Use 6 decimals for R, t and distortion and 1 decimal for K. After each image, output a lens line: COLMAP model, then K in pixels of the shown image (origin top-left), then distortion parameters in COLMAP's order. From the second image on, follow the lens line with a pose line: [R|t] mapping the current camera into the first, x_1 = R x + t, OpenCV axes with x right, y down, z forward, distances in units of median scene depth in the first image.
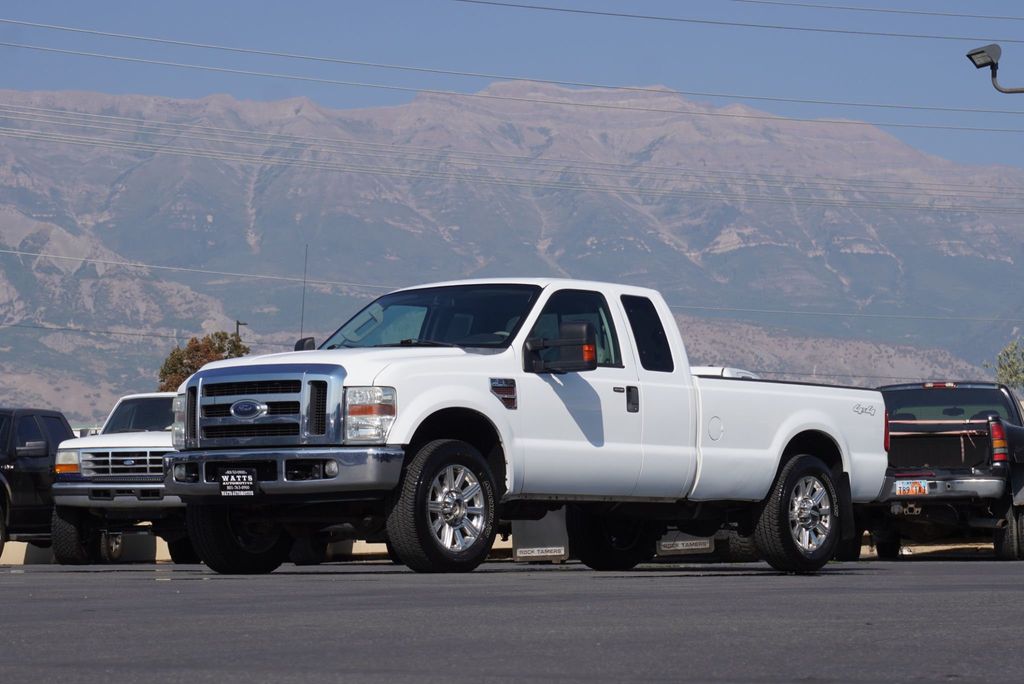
lens RADIAL K [[2950.2, 0, 510.1], [0, 2950.2, 342.0], [0, 0, 1]] dist [-0.170733, 0.000000]
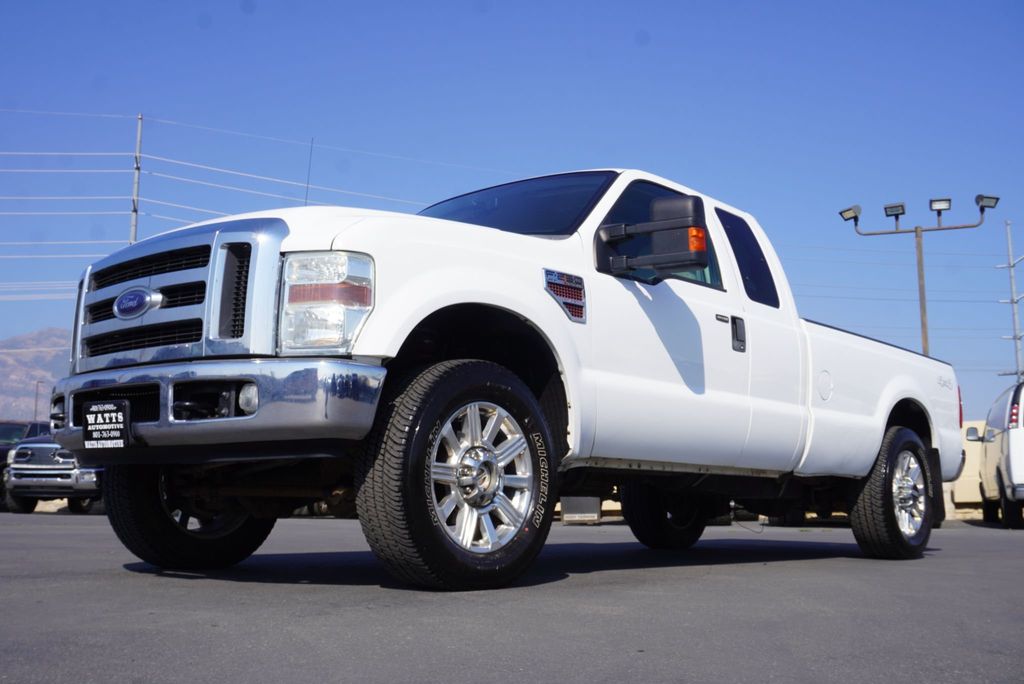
lens RADIAL K [[1103.6, 0, 512.8], [0, 1103.6, 339.4], [0, 0, 1]] dist [-0.046621, 0.000000]
pose [[0.999195, 0.010346, -0.038767, -0.004292], [-0.013318, 0.996925, -0.077221, 0.045432], [0.037849, 0.077675, 0.996260, 0.770700]]
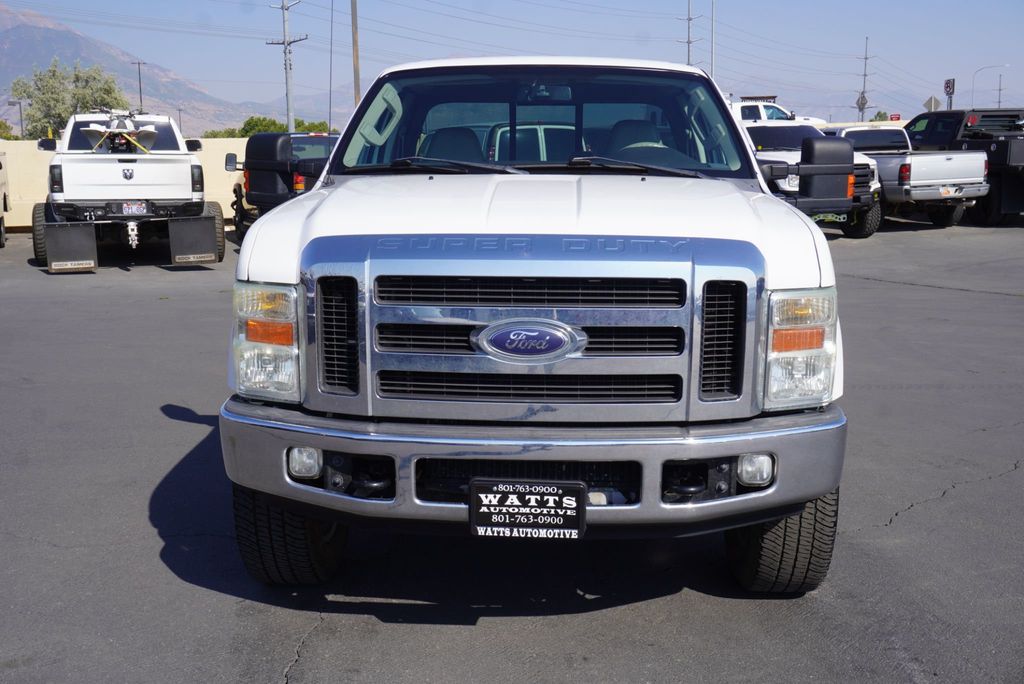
lens RADIAL K [[1069.0, 0, 510.1], [0, 1069.0, 348.7], [0, 0, 1]] dist [0.038680, 0.000000]
pose [[0.809327, -0.098595, 0.579024, -0.182337], [-0.043462, 0.973055, 0.226439, -0.012335], [-0.585748, -0.208429, 0.783235, 0.861203]]
